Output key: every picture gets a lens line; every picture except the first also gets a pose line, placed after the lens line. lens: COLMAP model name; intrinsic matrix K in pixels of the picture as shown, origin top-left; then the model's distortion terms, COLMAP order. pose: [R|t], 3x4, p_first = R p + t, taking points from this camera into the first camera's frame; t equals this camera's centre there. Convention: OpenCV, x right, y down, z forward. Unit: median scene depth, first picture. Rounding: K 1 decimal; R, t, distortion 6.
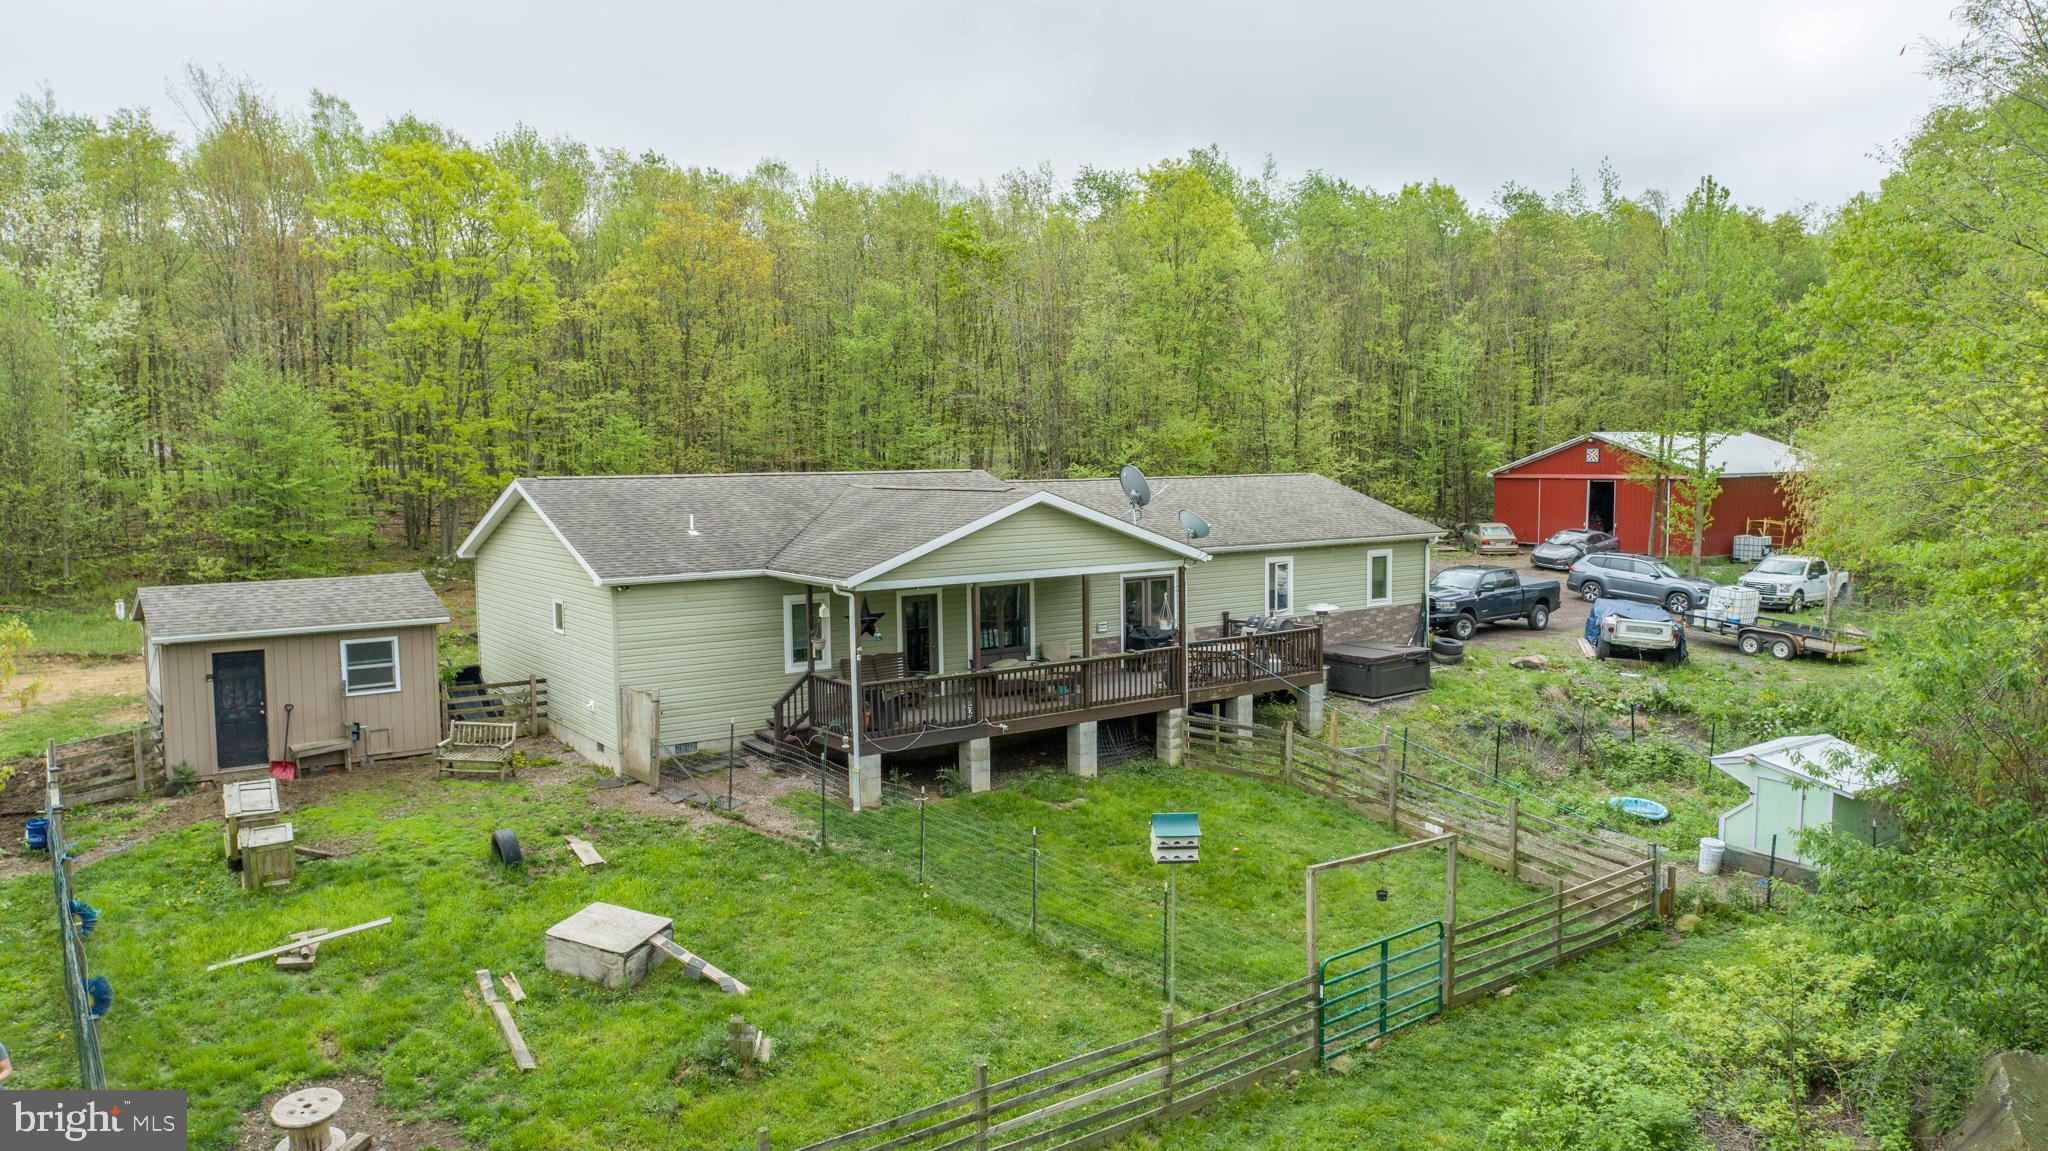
lens RADIAL K [[1374.8, 0, 1033.2], [0, 1374.8, 581.7], [0, 0, 1]] dist [-0.015675, 0.014821]
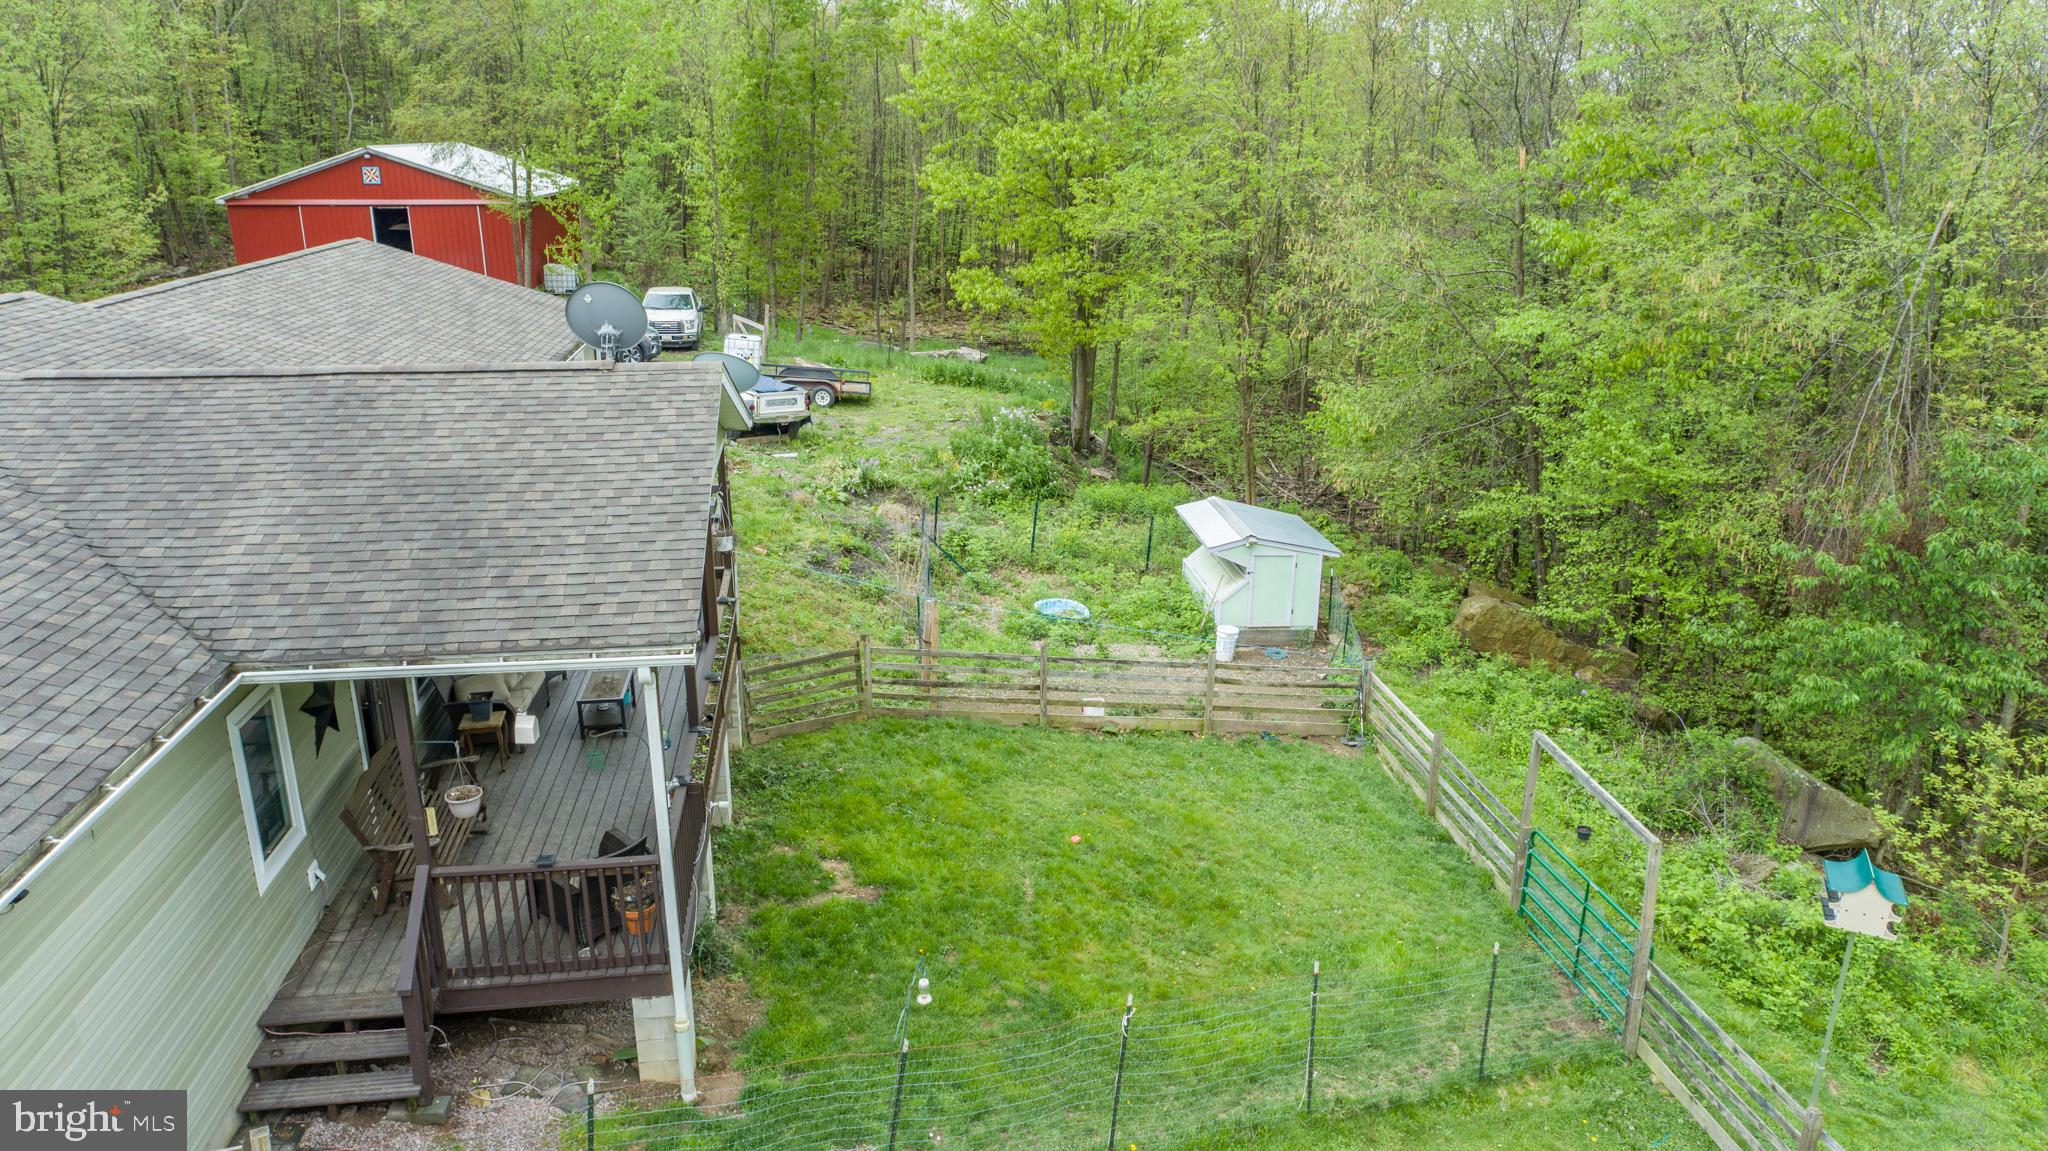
lens RADIAL K [[1374.8, 0, 1021.6], [0, 1374.8, 579.6], [0, 0, 1]] dist [-0.015675, 0.014821]
pose [[0.467117, -0.263316, 0.844077, -0.323969], [0.069943, 0.962640, 0.261595, -0.092721], [-0.881425, -0.063158, 0.468083, 0.520310]]
